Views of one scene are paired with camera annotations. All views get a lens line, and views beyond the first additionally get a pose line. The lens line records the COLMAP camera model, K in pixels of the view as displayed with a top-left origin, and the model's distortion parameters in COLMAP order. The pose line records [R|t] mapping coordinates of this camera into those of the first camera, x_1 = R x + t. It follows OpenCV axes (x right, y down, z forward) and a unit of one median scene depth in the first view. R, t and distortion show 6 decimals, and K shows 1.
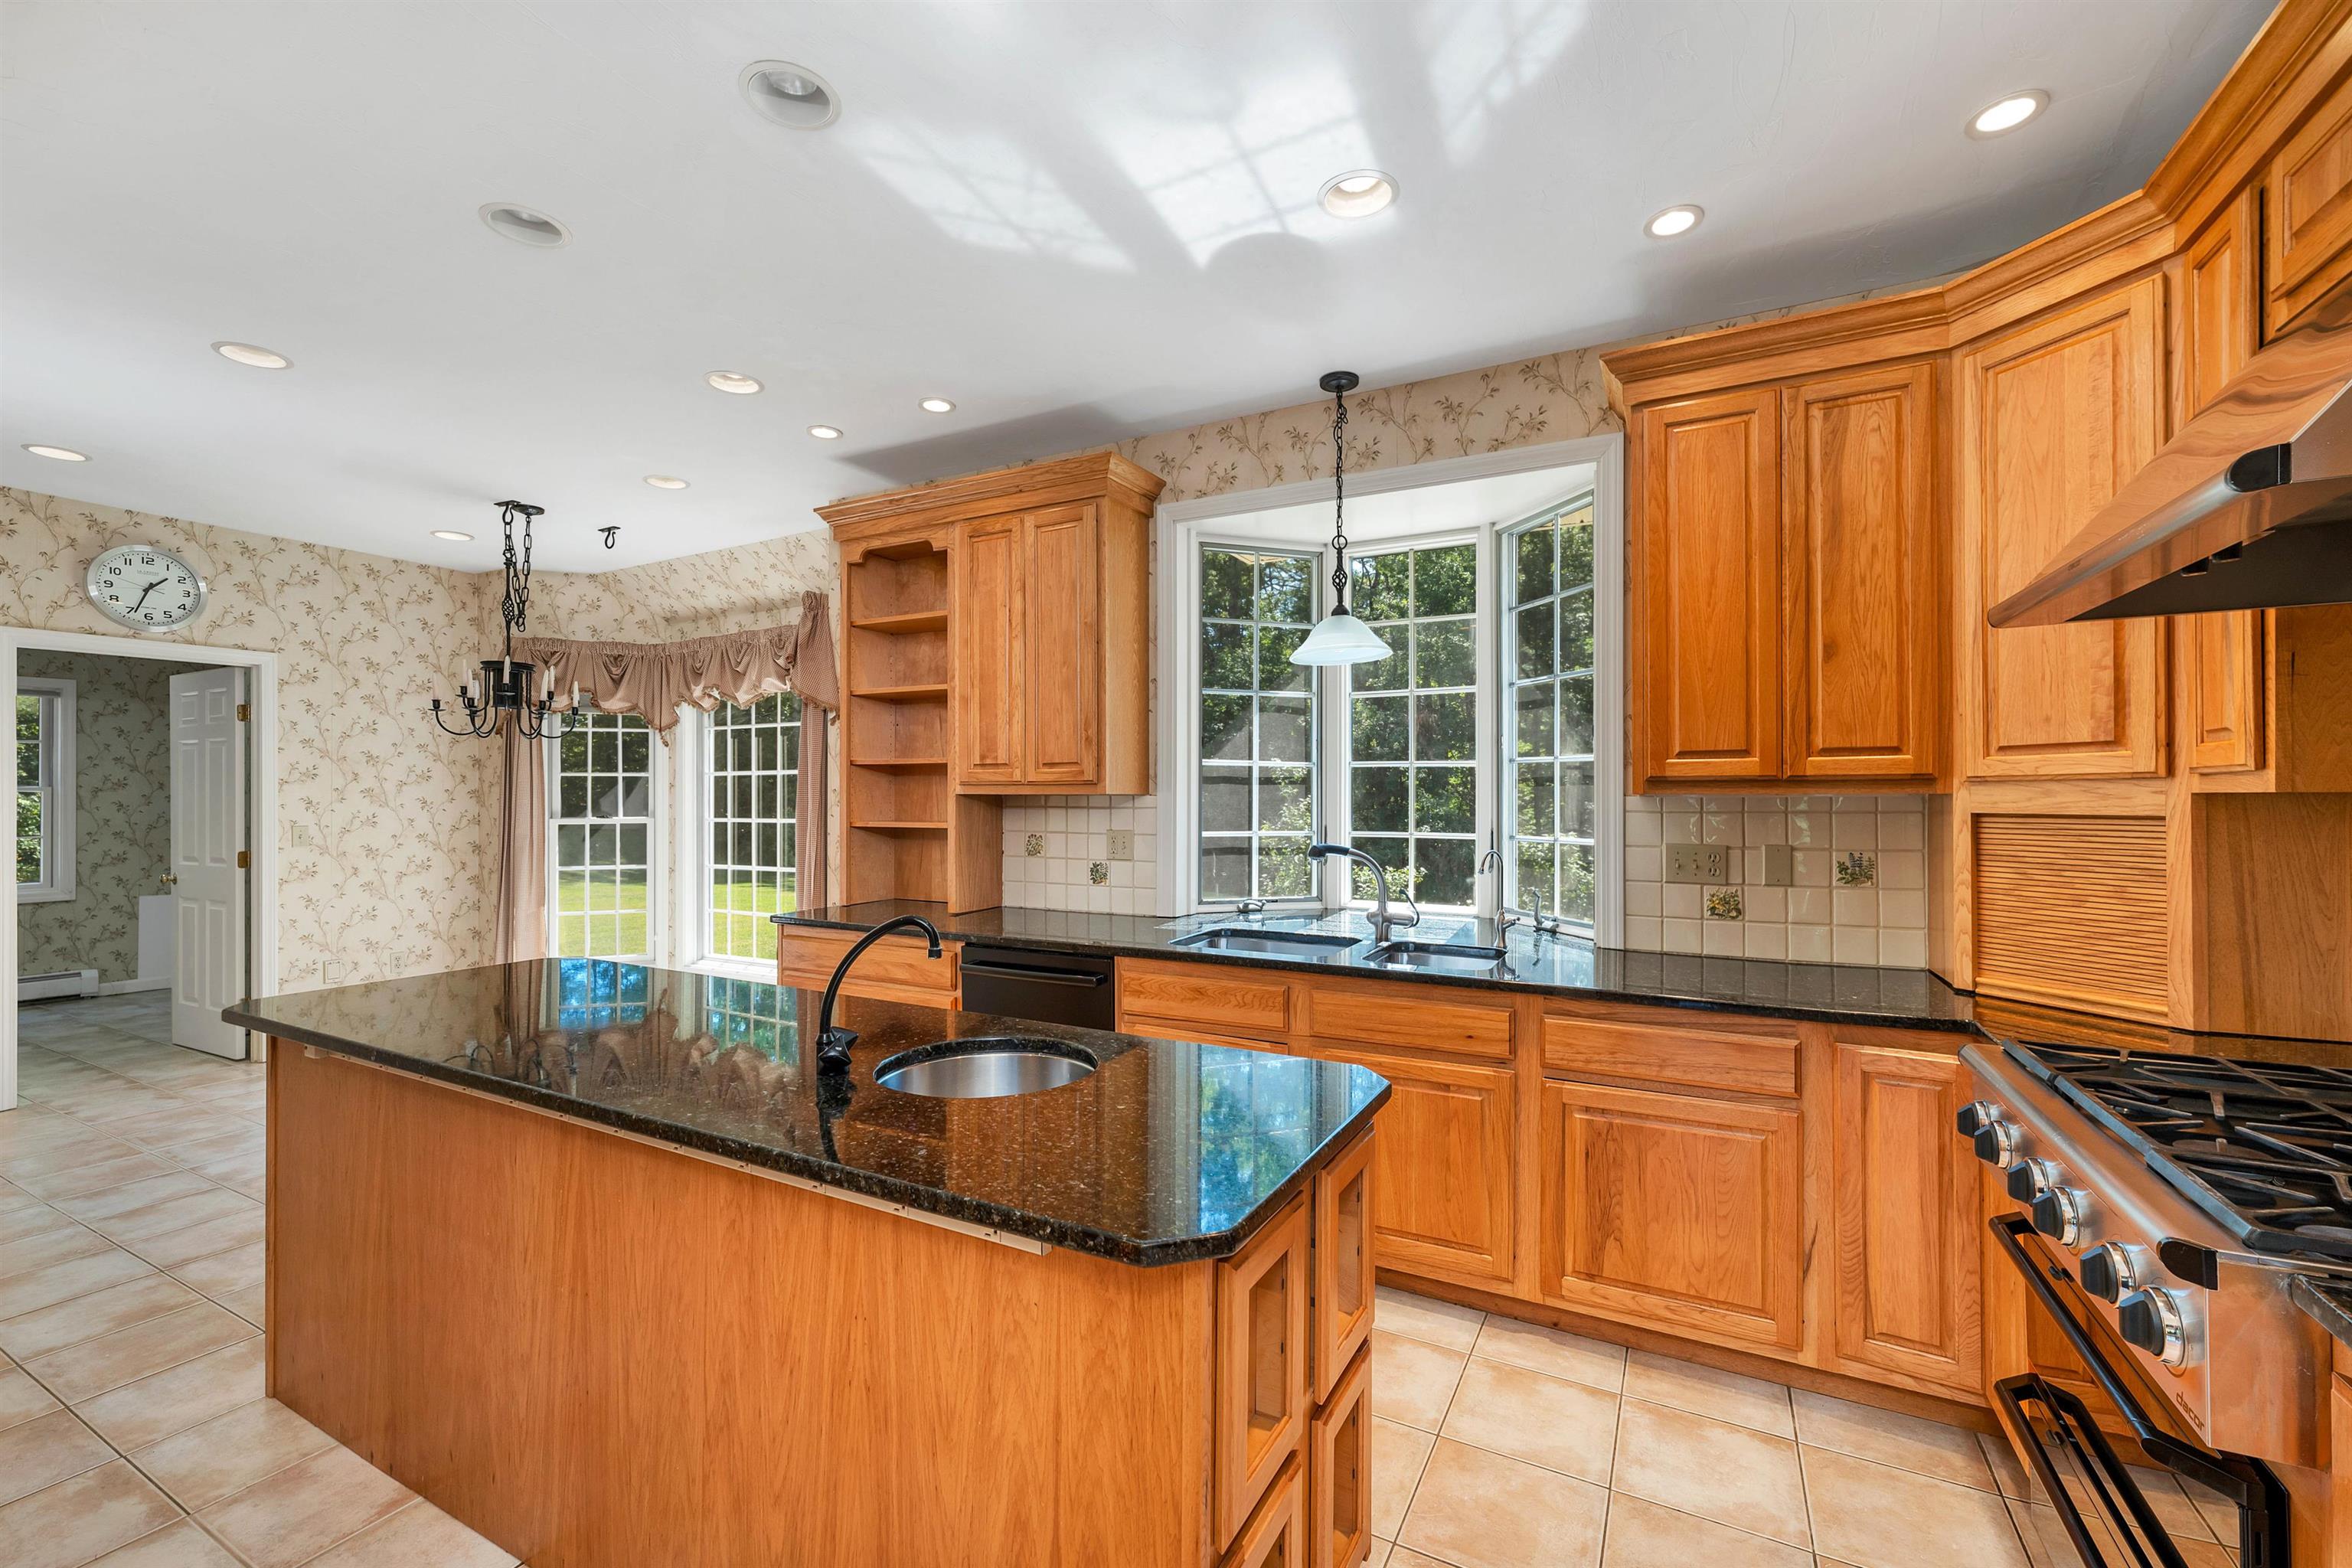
lens RADIAL K [[989.5, 0, 1178.1], [0, 989.5, 790.7], [0, 0, 1]] dist [-0.001296, -0.000122]
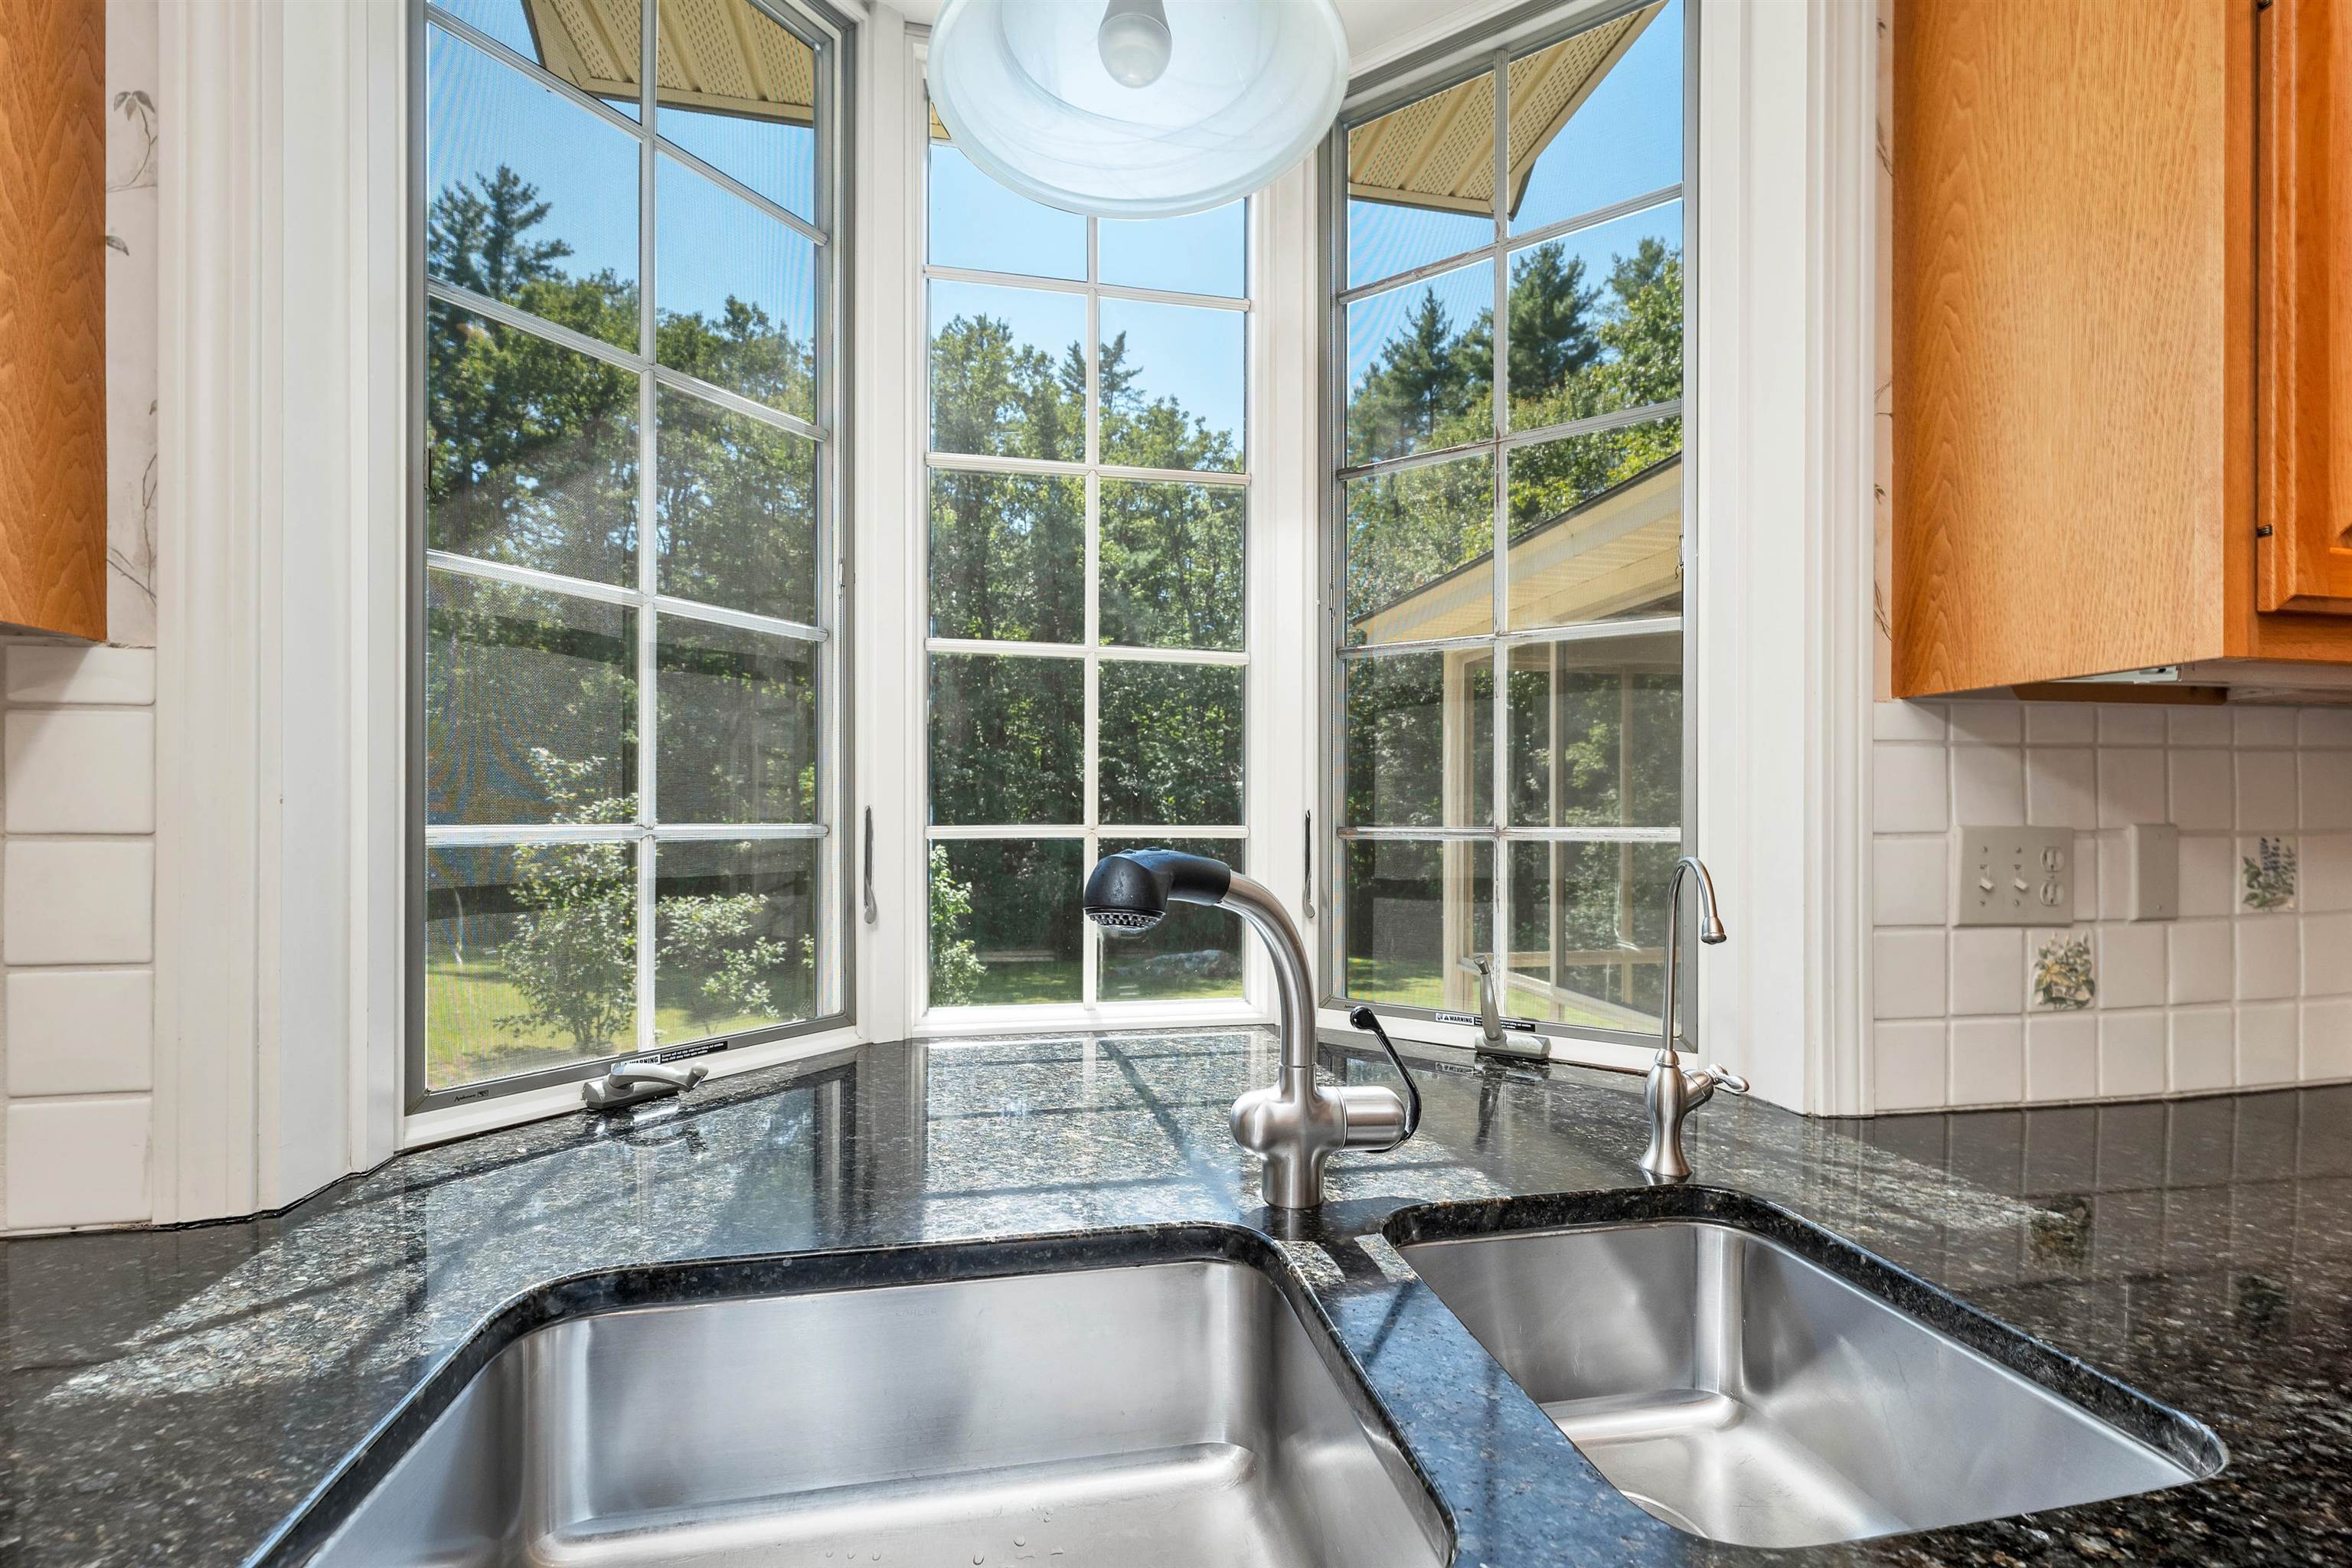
lens RADIAL K [[989.5, 0, 1185.7], [0, 989.5, 819.3], [0, 0, 1]] dist [-0.001296, -0.000122]
pose [[0.763936, -0.002219, 0.645289, 0.009580], [-0.003831, 0.999961, 0.007974, 0.036570], [-0.645281, -0.008564, 0.763897, 0.675955]]
